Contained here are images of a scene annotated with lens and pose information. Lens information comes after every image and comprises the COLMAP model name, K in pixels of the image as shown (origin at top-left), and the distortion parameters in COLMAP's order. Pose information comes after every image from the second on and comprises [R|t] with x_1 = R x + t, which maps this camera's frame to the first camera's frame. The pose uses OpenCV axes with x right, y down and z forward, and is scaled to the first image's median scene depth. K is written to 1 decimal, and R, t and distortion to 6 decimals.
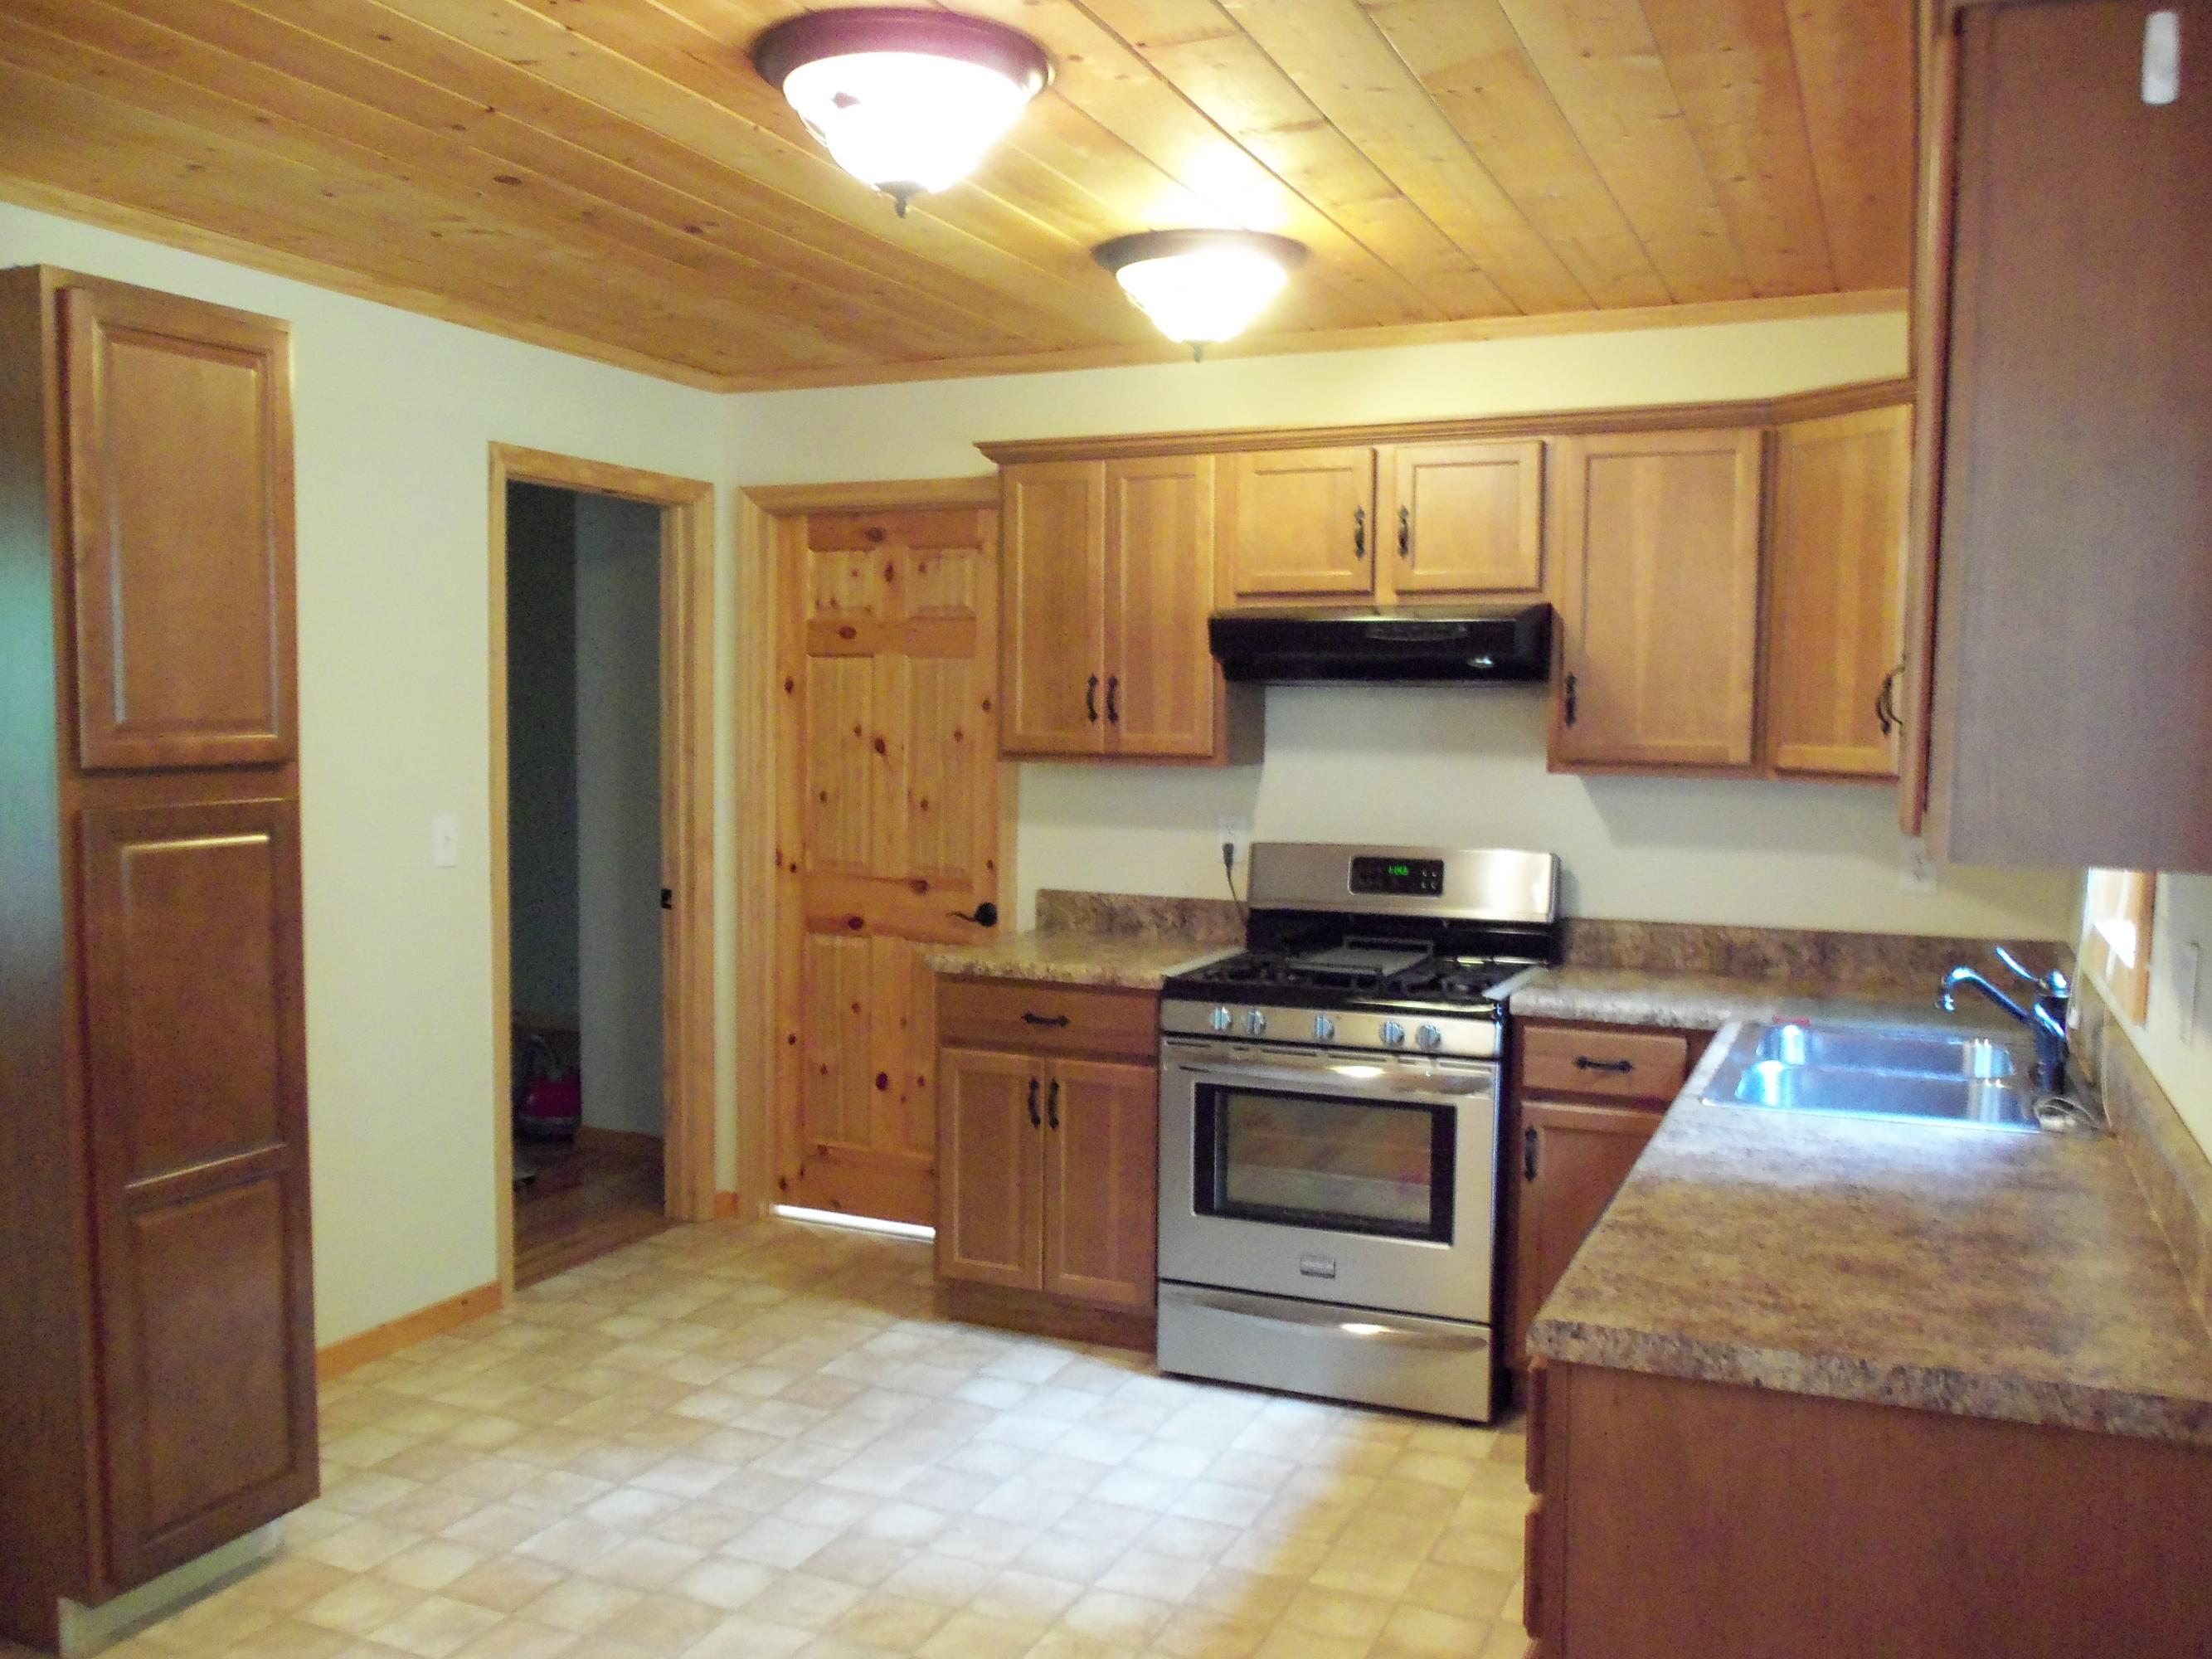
lens RADIAL K [[1850.8, 0, 1106.0], [0, 1850.8, 829.5], [0, 0, 1]] dist [-0.023943, -0.006208]
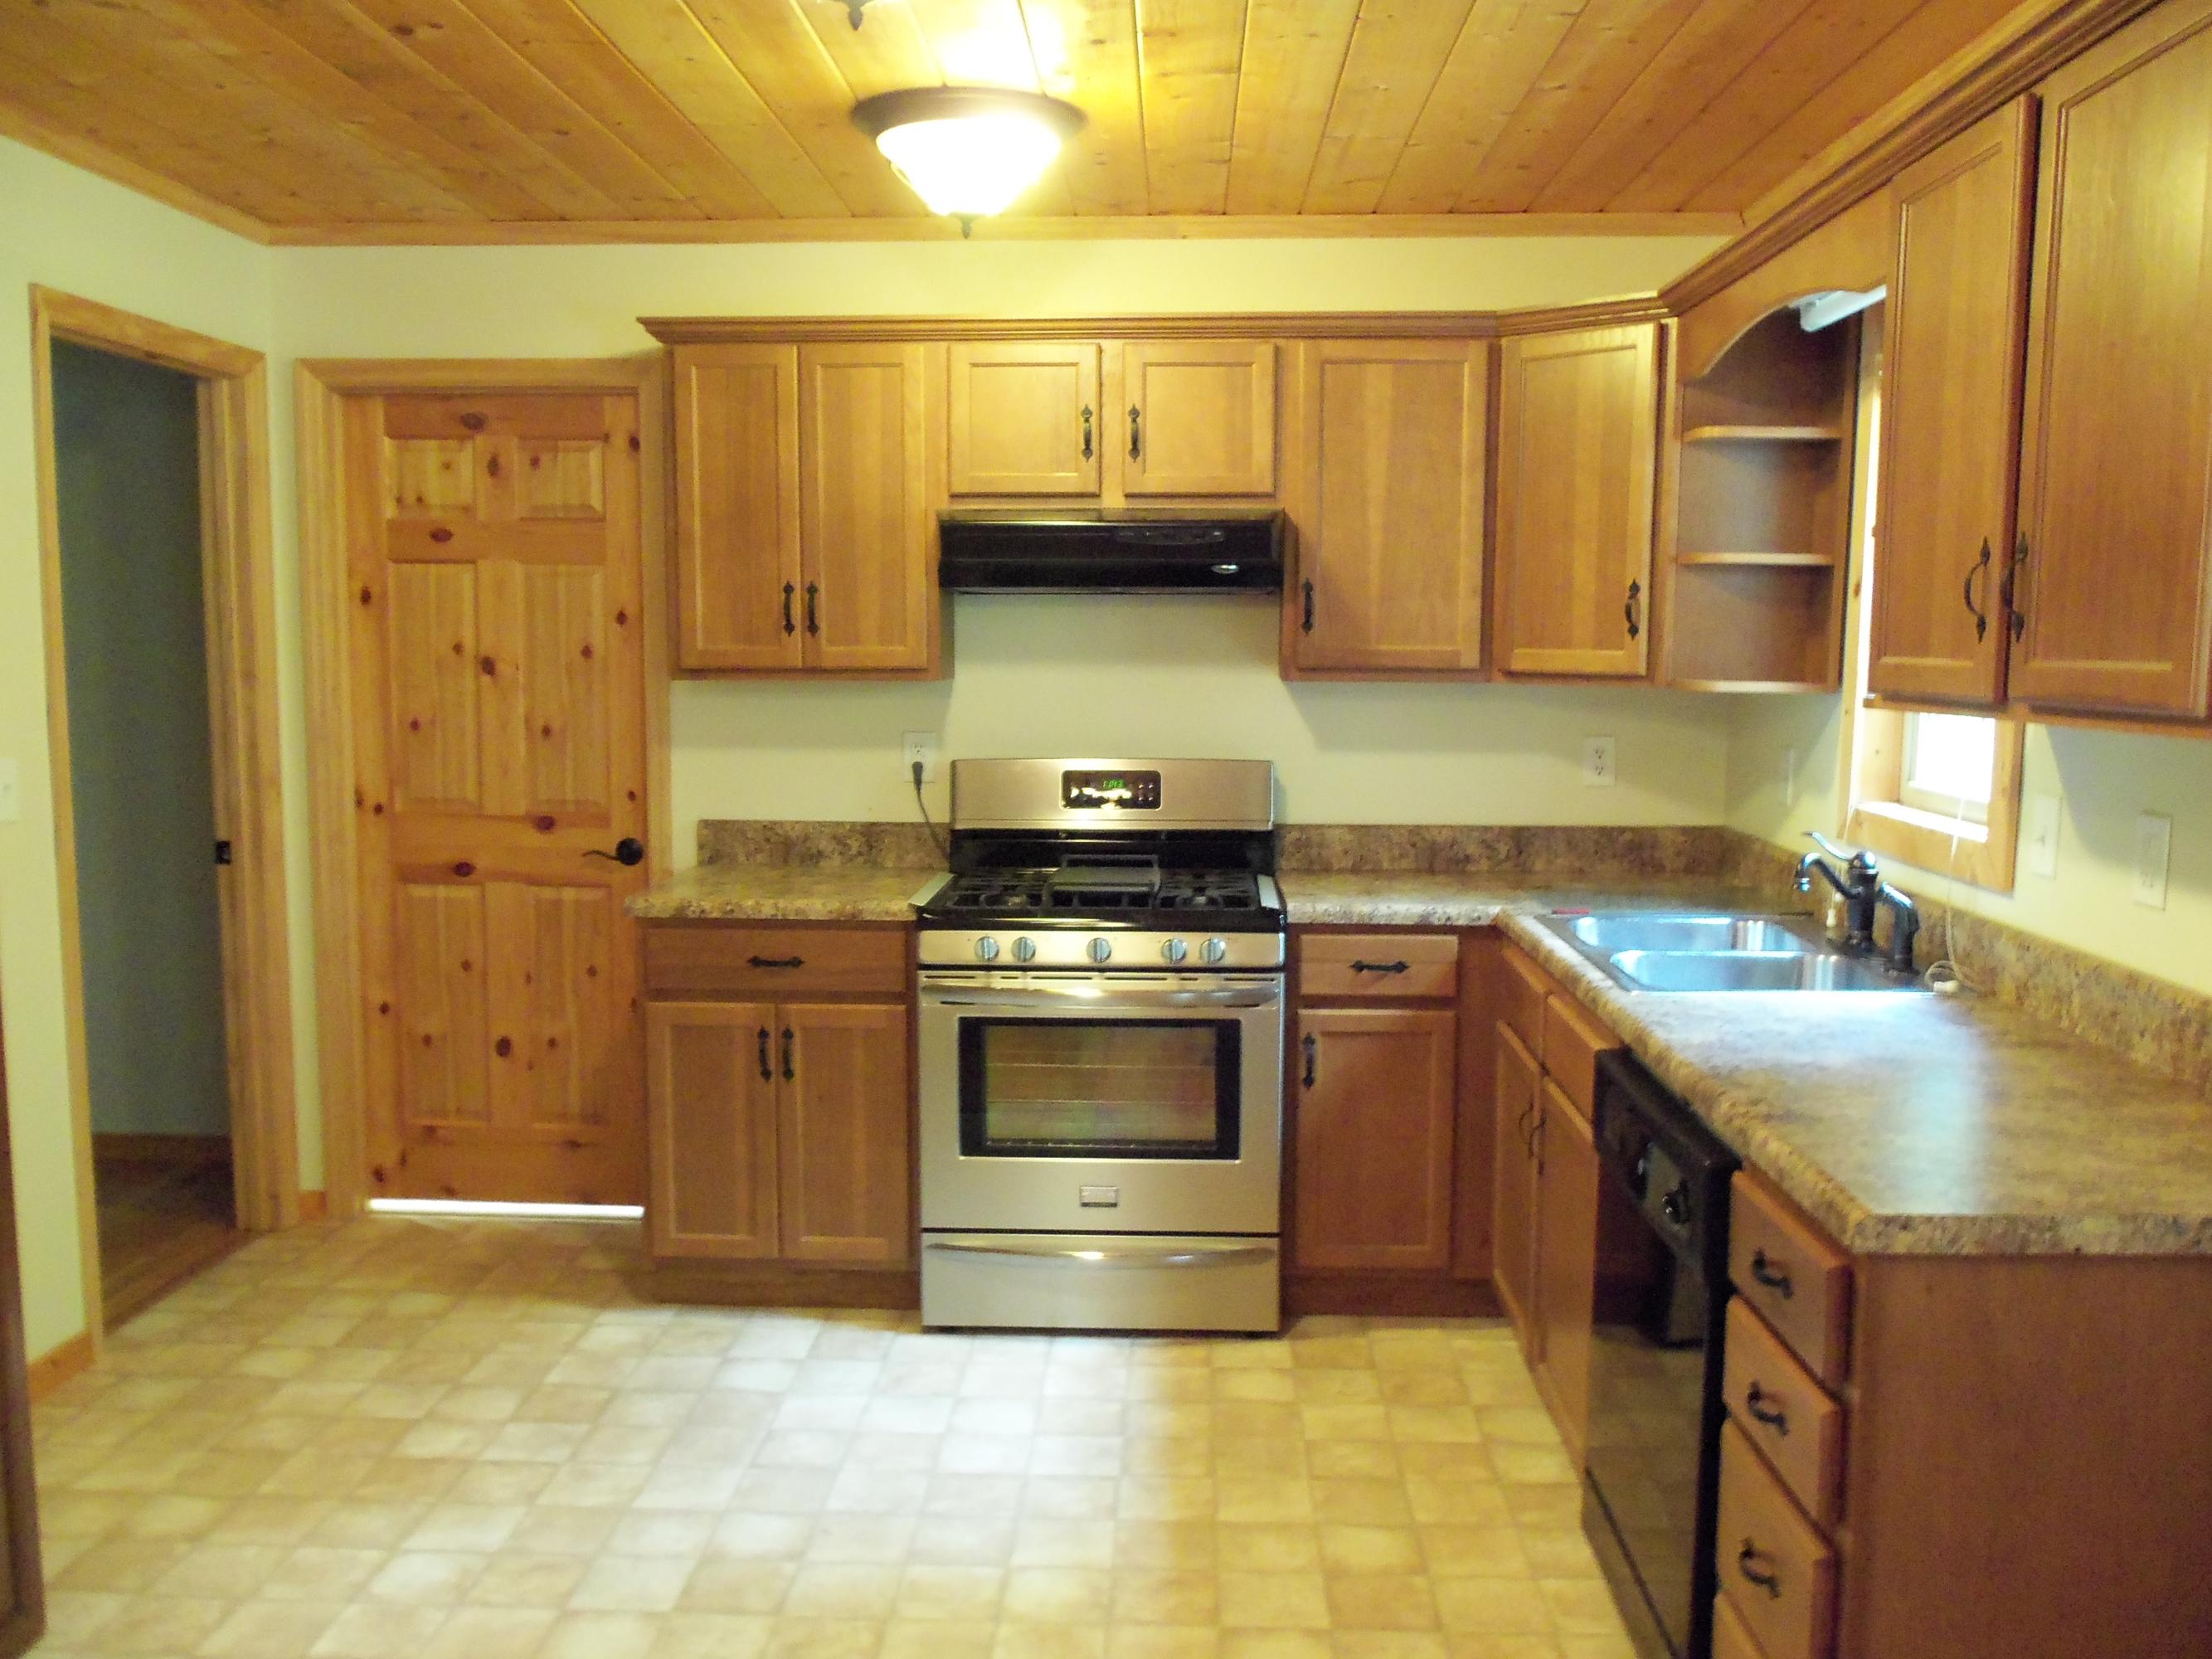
lens RADIAL K [[1850.8, 0, 1106.0], [0, 1850.8, 829.5], [0, 0, 1]] dist [-0.023943, -0.006208]
pose [[0.931728, -0.044634, 0.360403, -0.205429], [0.029766, 0.998465, 0.046703, 0.000172], [-0.361935, -0.032786, 0.931627, 0.098518]]
